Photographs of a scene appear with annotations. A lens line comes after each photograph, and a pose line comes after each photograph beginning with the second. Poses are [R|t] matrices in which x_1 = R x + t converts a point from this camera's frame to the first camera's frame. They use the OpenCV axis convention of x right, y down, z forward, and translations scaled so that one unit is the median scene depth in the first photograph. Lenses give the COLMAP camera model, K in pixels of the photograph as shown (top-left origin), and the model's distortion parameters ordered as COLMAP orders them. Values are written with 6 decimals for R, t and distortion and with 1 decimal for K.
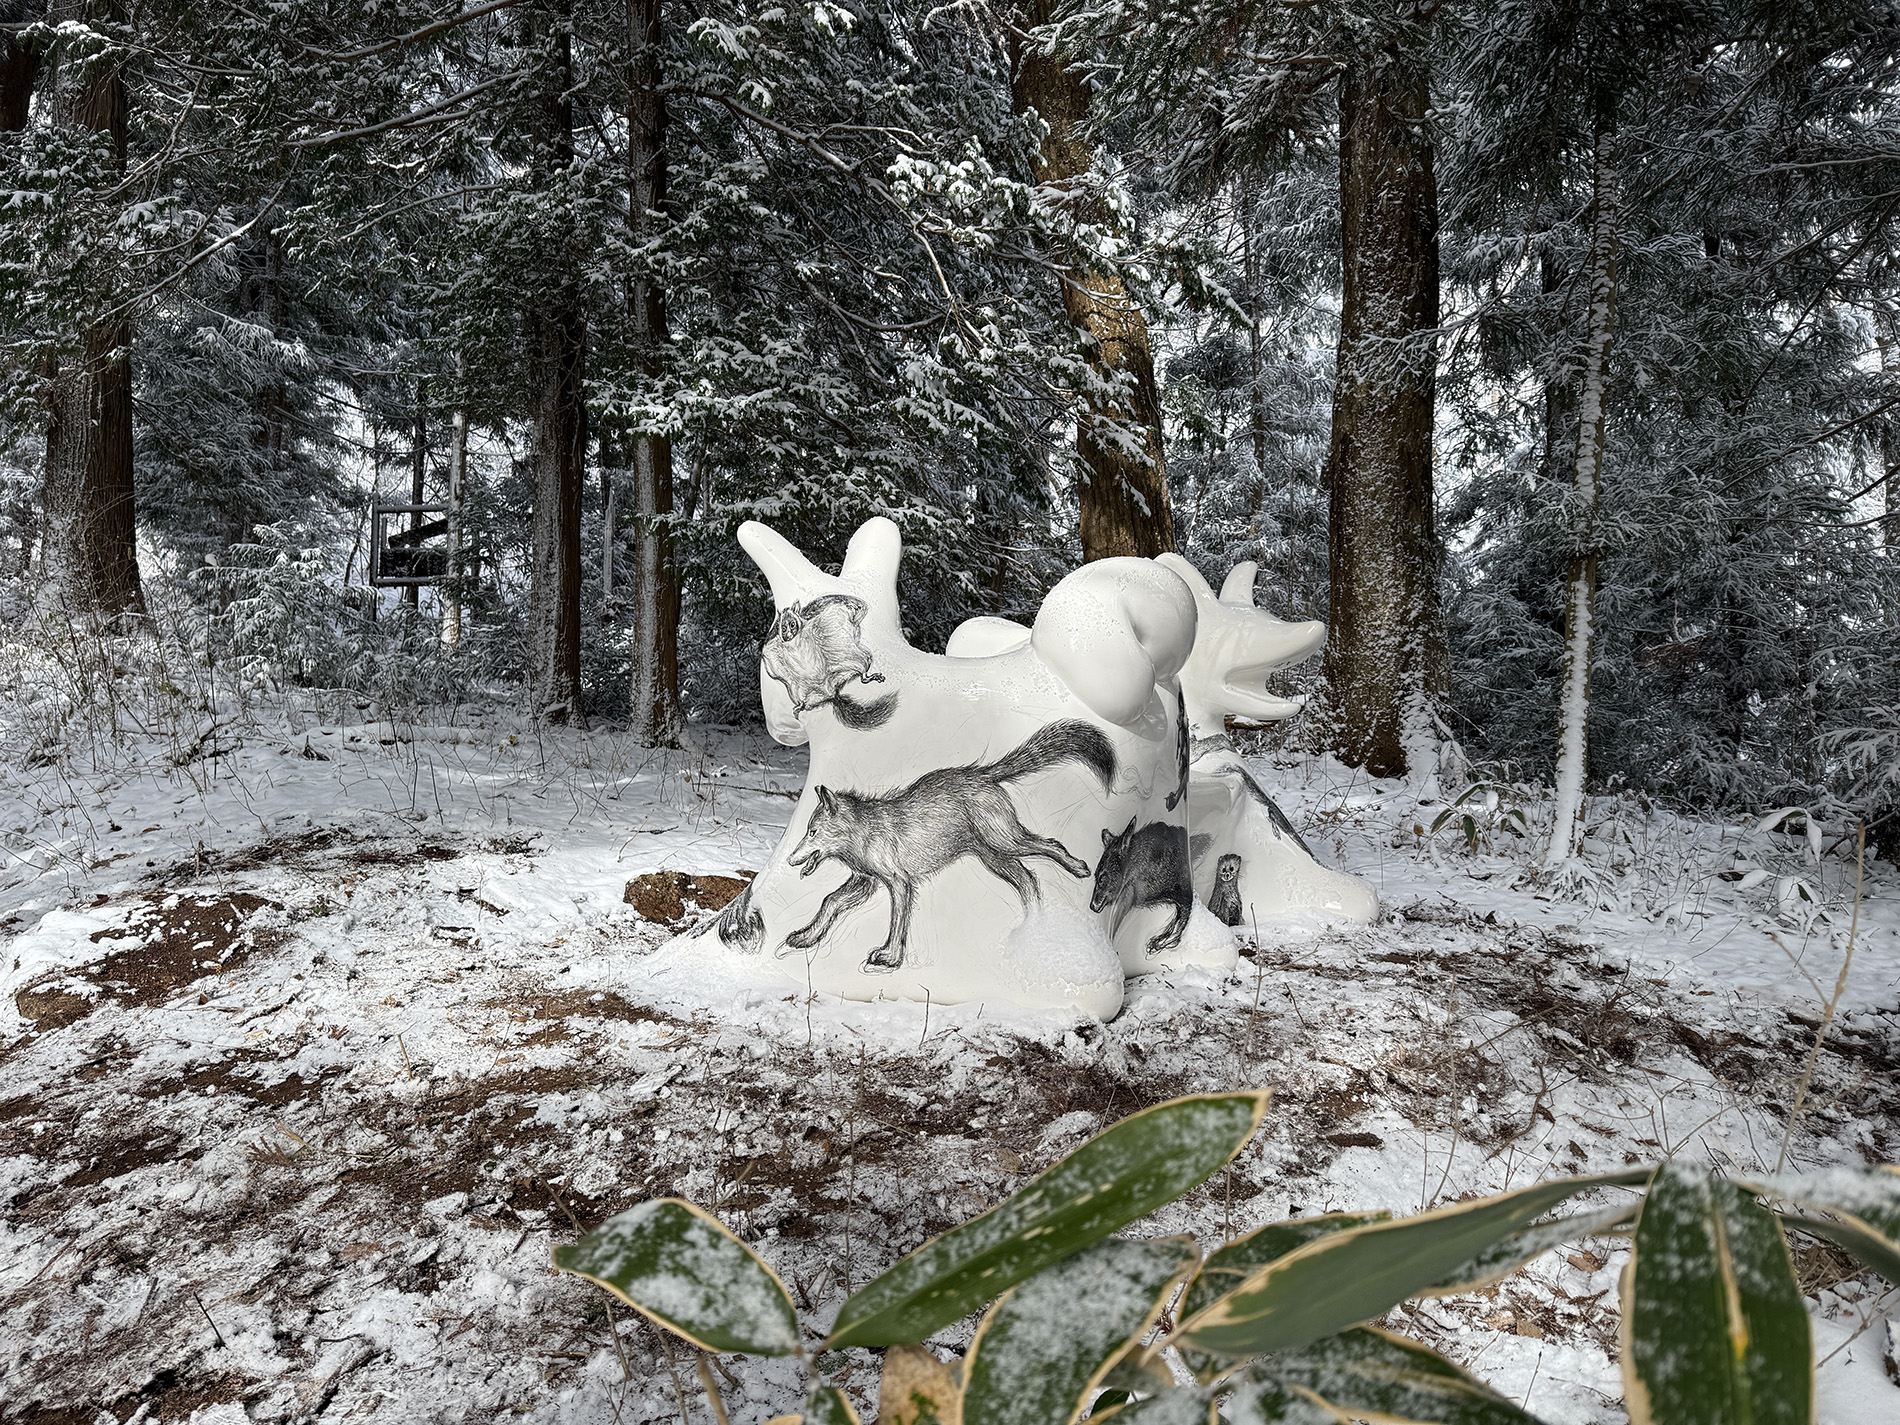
lens RADIAL K [[1317.2, 0, 946.6], [0, 1317.2, 712.6], [0, 0, 1]] dist [0.190359, -0.364485]
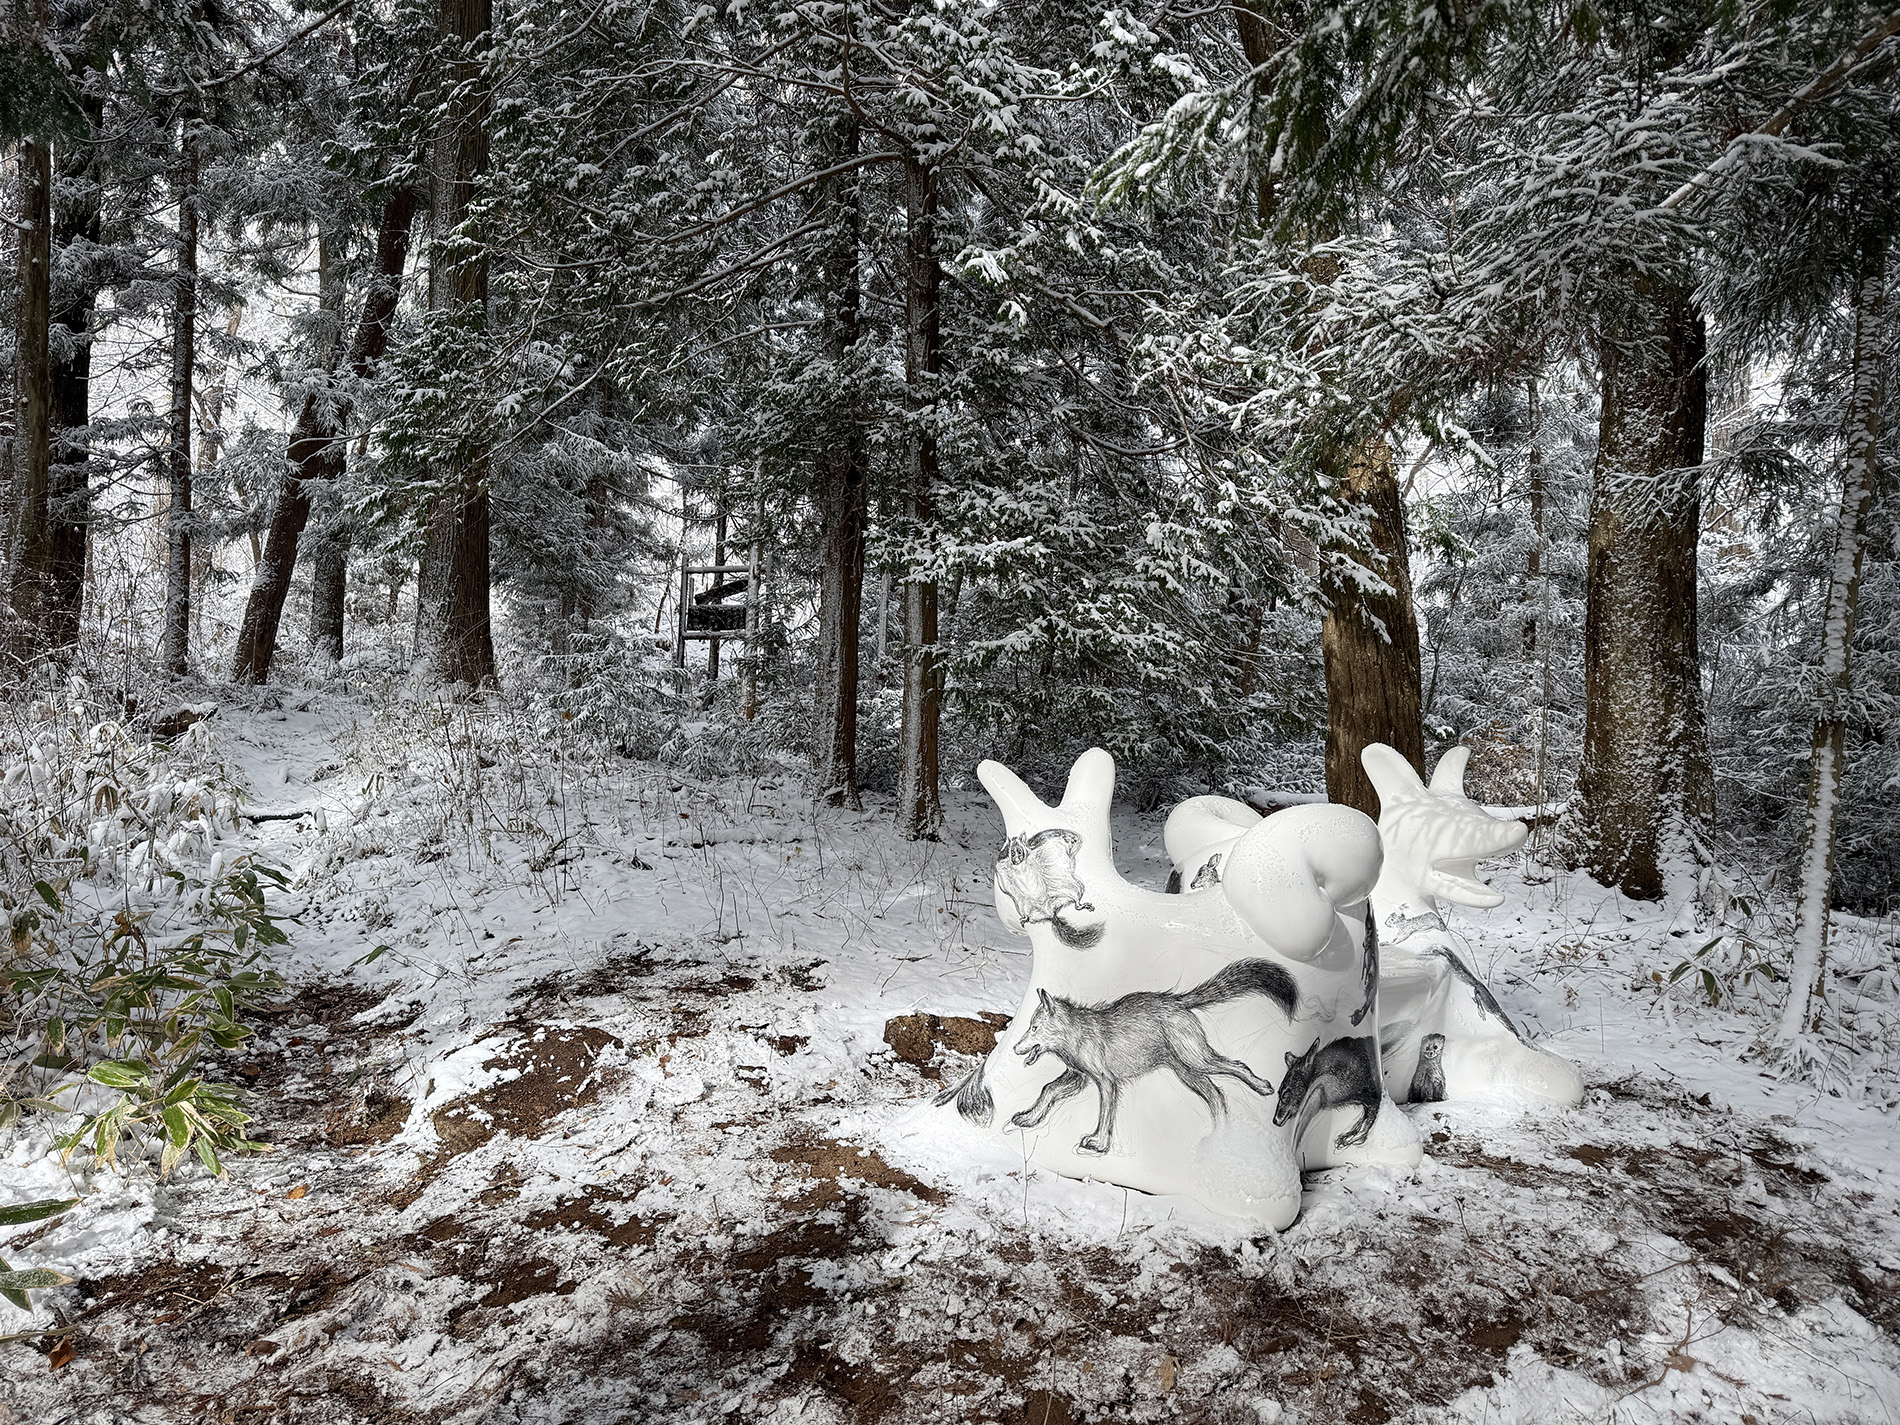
lens RADIAL K [[1317.2, 0, 946.6], [0, 1317.2, 712.6], [0, 0, 1]] dist [0.190359, -0.364485]
pose [[0.979820, 0.015300, -0.199294, 0.055864], [-0.016395, 0.999858, -0.003846, -0.190169], [0.199207, 0.007036, 0.979932, -0.191100]]
